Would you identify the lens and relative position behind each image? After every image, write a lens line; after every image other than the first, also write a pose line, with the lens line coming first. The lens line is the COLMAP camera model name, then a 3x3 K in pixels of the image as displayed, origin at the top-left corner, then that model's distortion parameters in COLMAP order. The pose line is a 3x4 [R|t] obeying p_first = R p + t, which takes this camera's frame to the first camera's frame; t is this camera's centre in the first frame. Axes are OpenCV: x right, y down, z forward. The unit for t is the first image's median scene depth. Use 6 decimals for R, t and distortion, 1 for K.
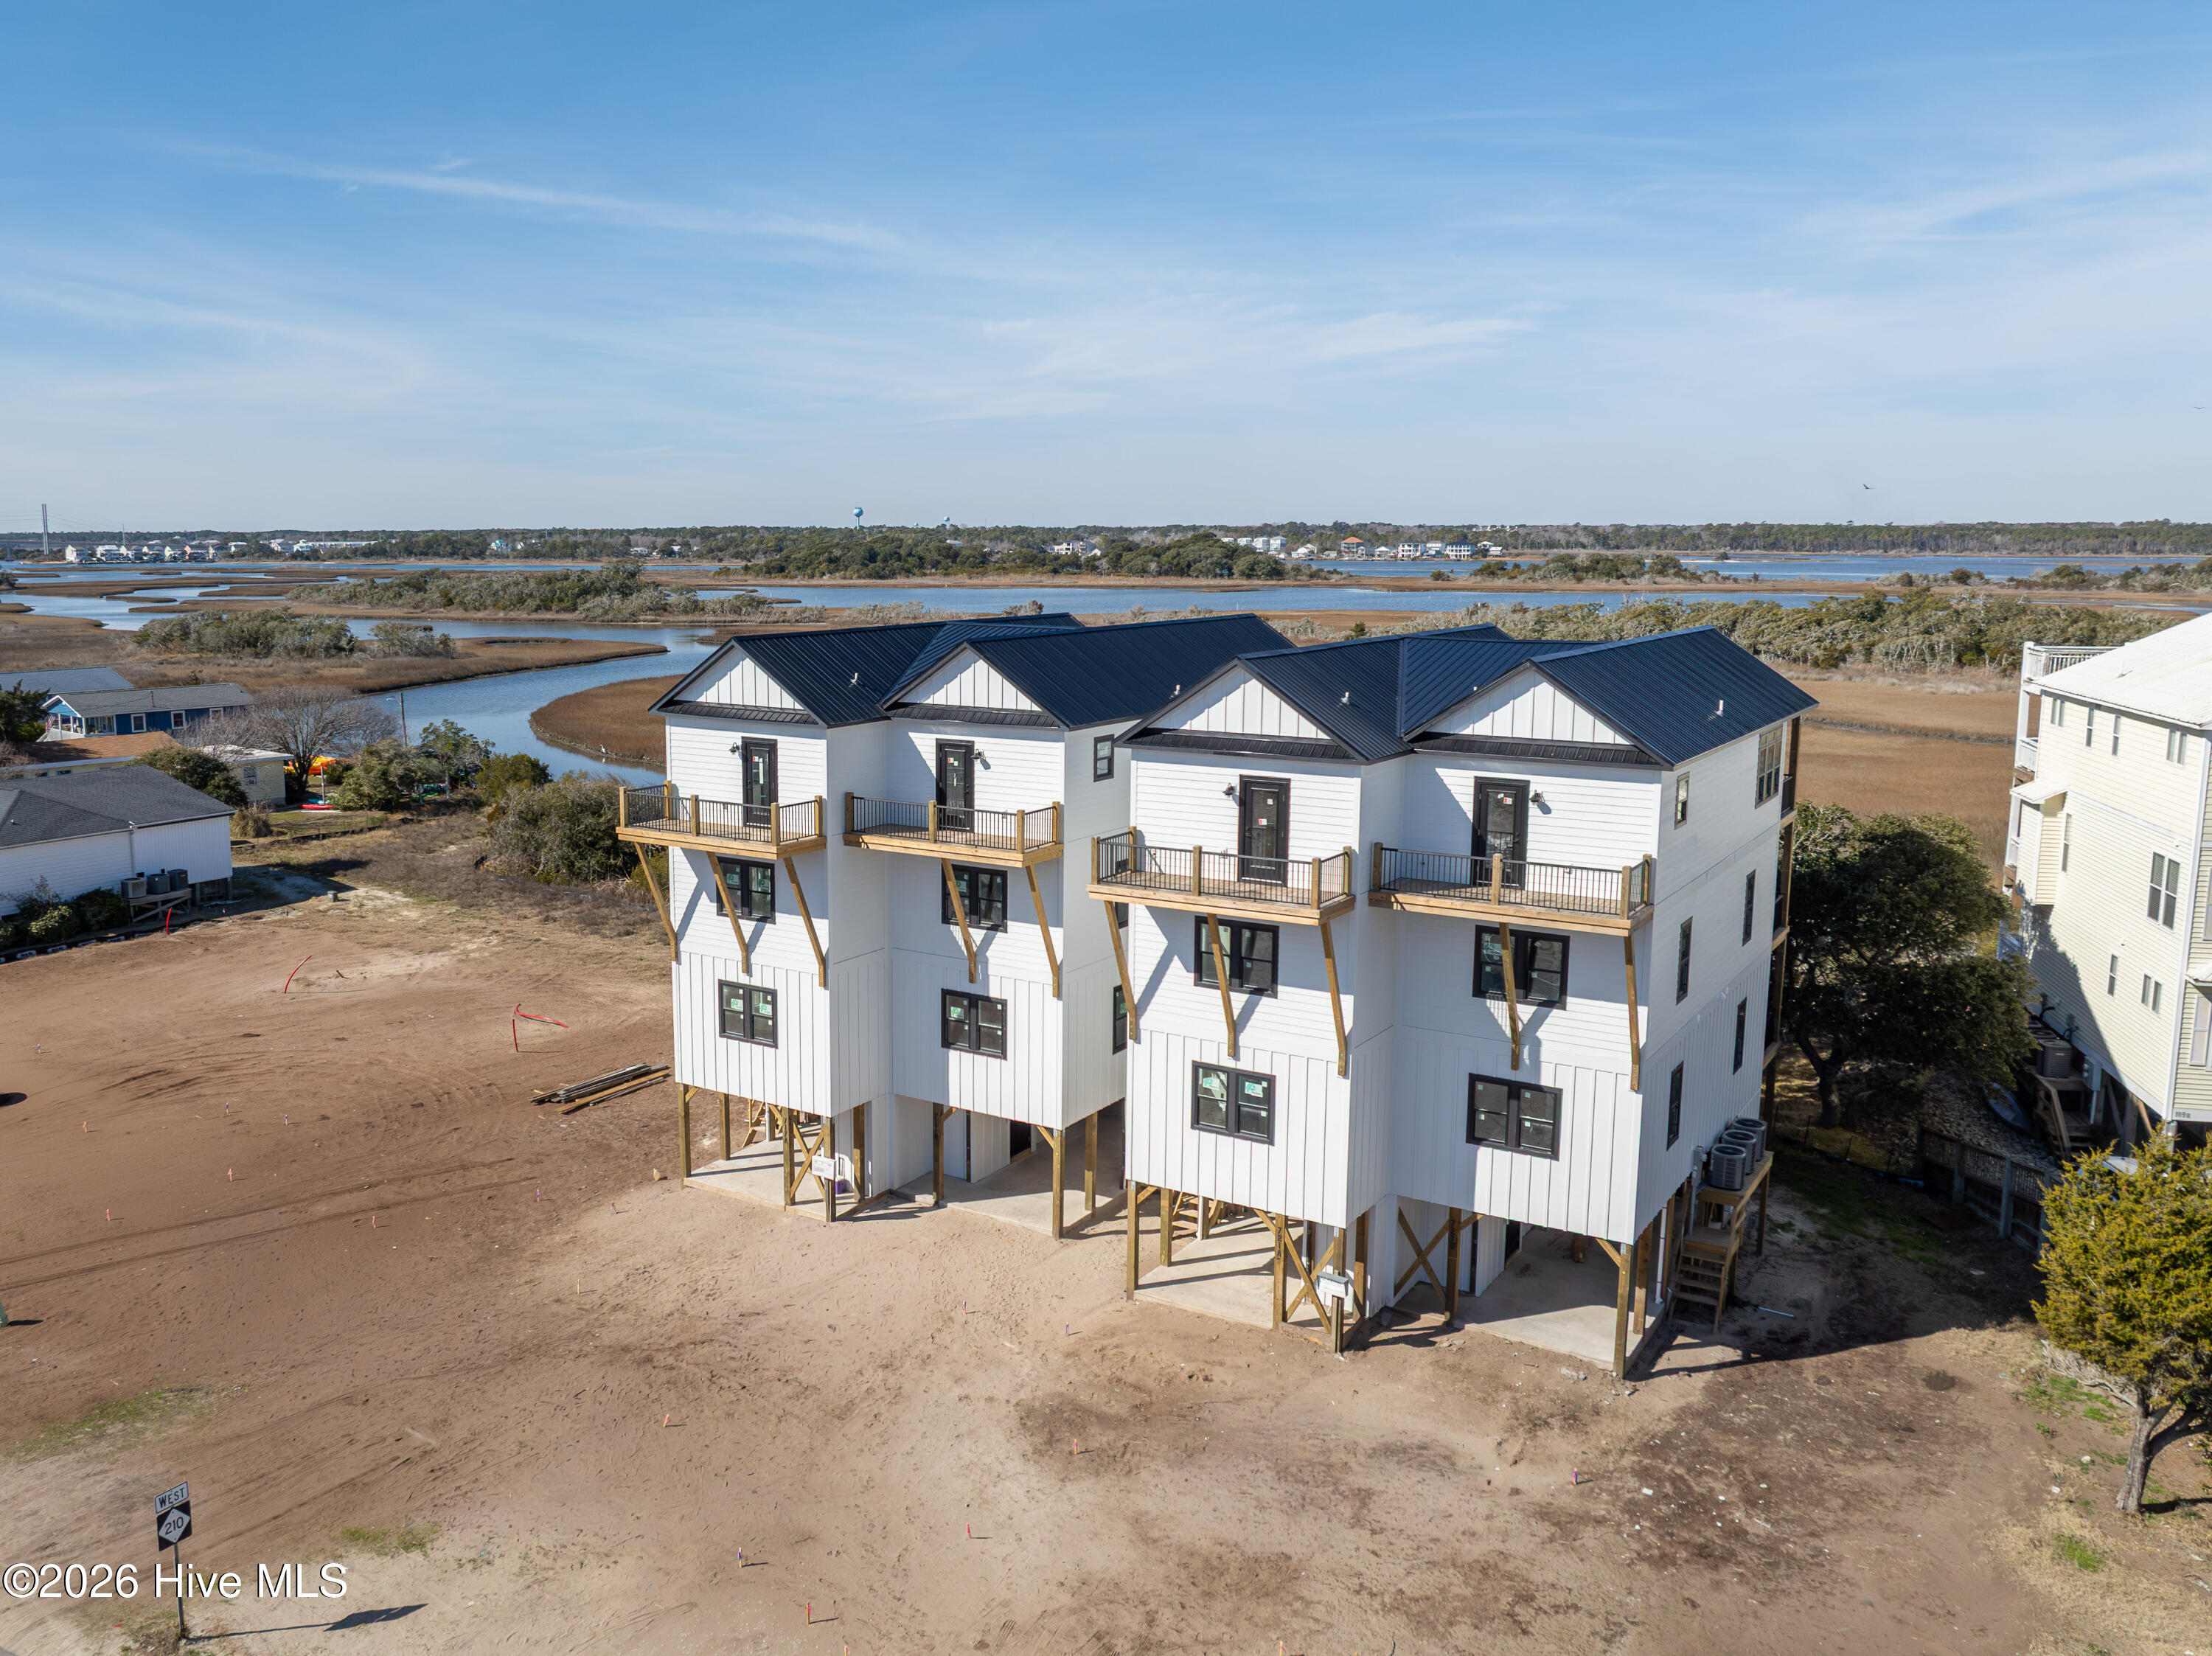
lens RADIAL K [[1805.9, 0, 929.6], [0, 1805.9, 815.1], [0, 0, 1]] dist [-0.025909, -0.020811]
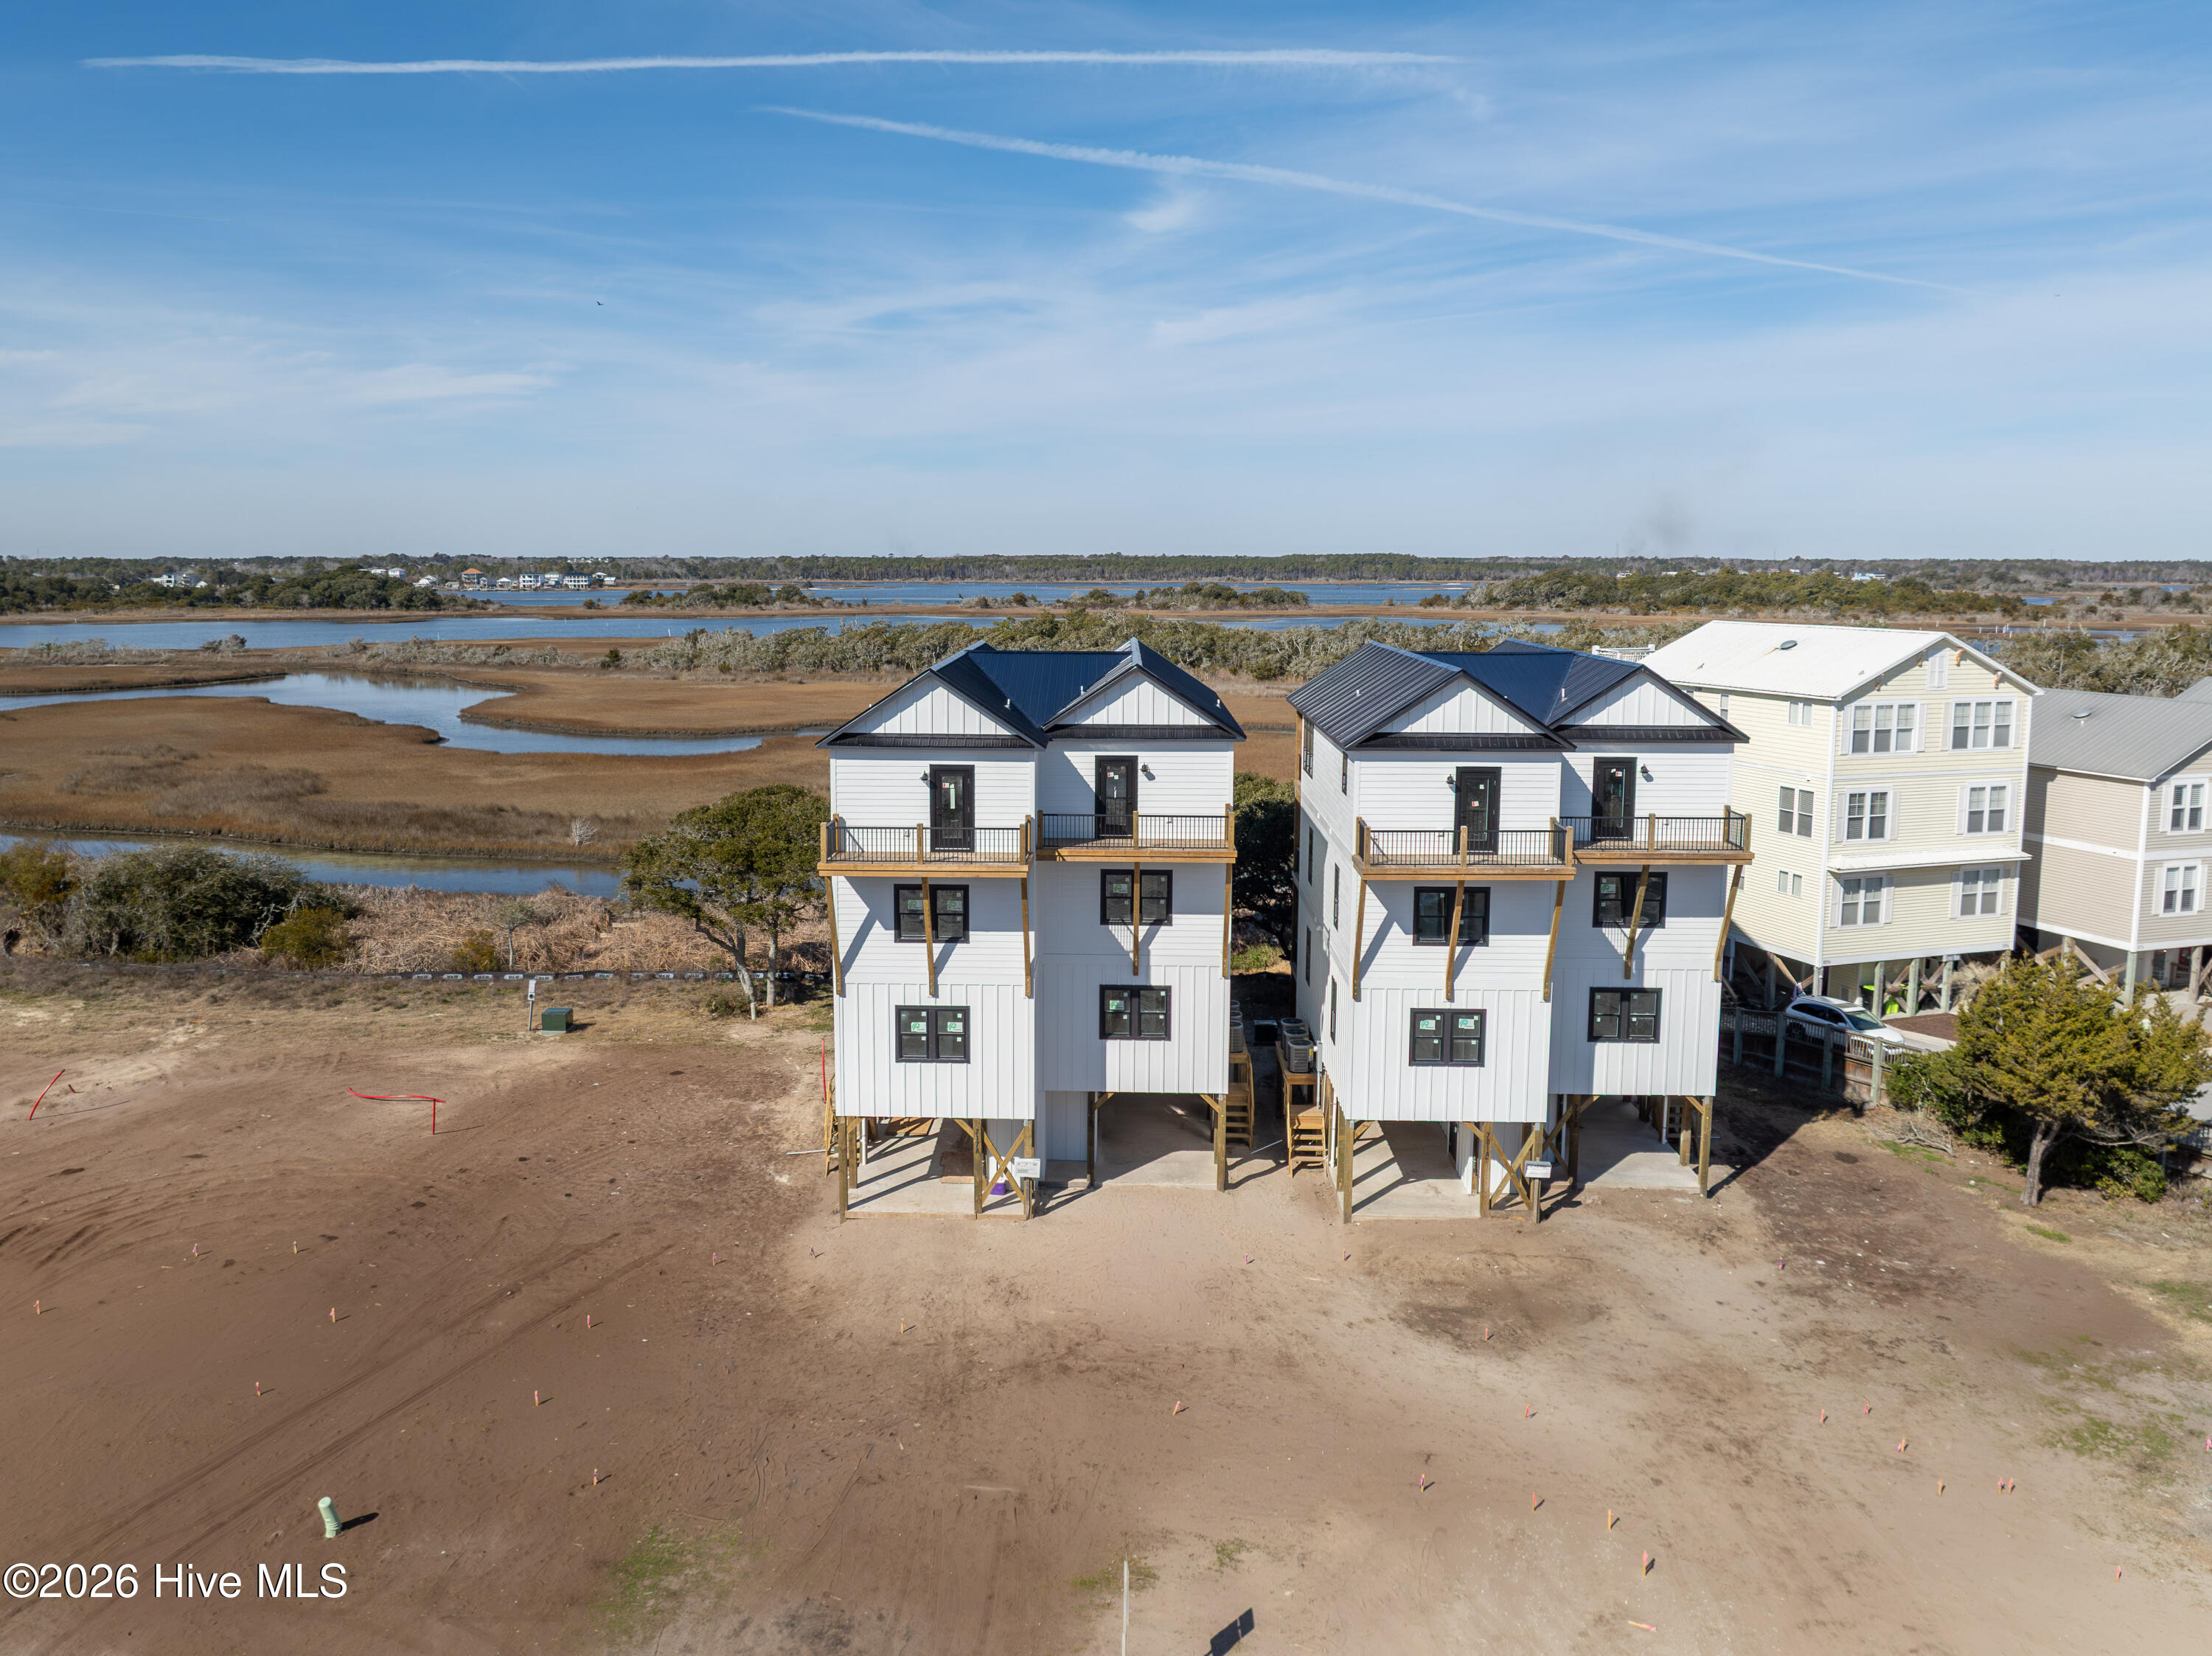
lens RADIAL K [[1696.8, 0, 1040.0], [0, 1696.8, 795.5], [0, 0, 1]] dist [-0.012455, -0.052814]
pose [[0.844207, -0.068127, 0.531671, -0.556424], [0.078691, 0.996895, 0.002792, -0.023281], [-0.530210, 0.039481, 0.846946, 0.146956]]
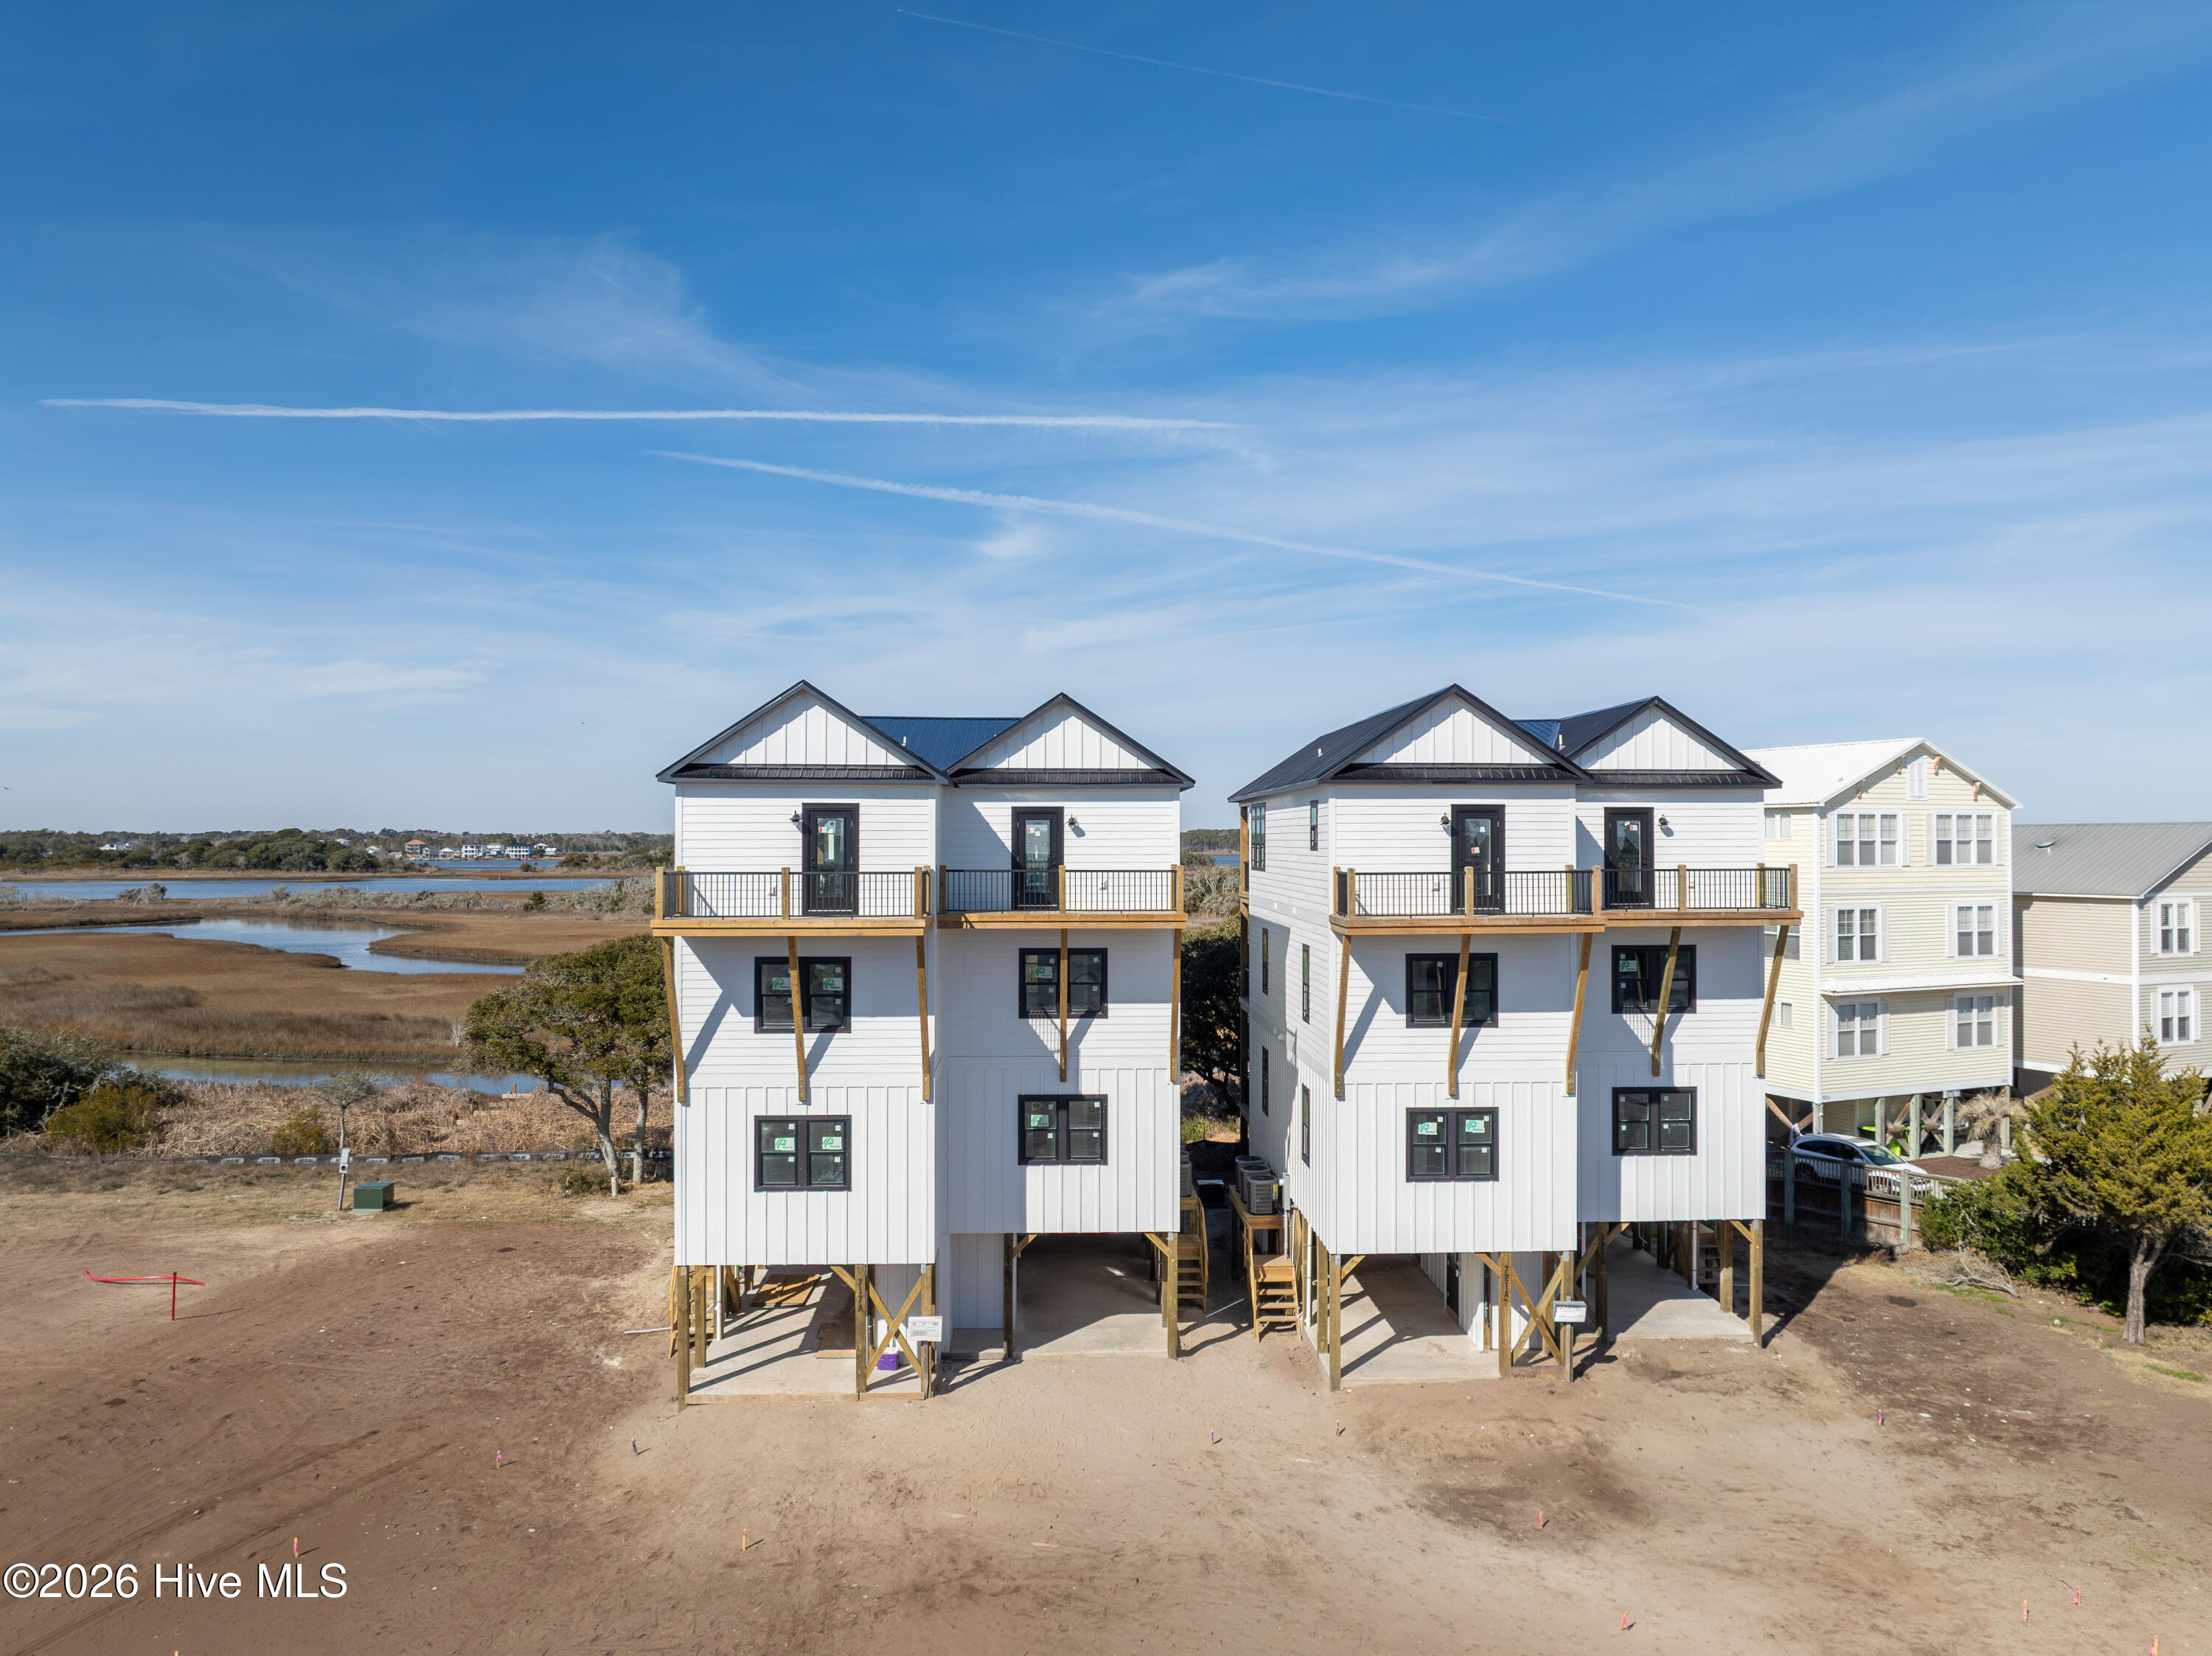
lens RADIAL K [[1587.1, 0, 1106.0], [0, 1587.1, 828.0], [0, 0, 1]] dist [-0.032168, -0.008188]
pose [[0.793131, 0.008948, 0.608986, -0.423856], [0.090939, 0.986943, -0.132939, 0.073973], [-0.602224, 0.160818, 0.781961, 0.353440]]
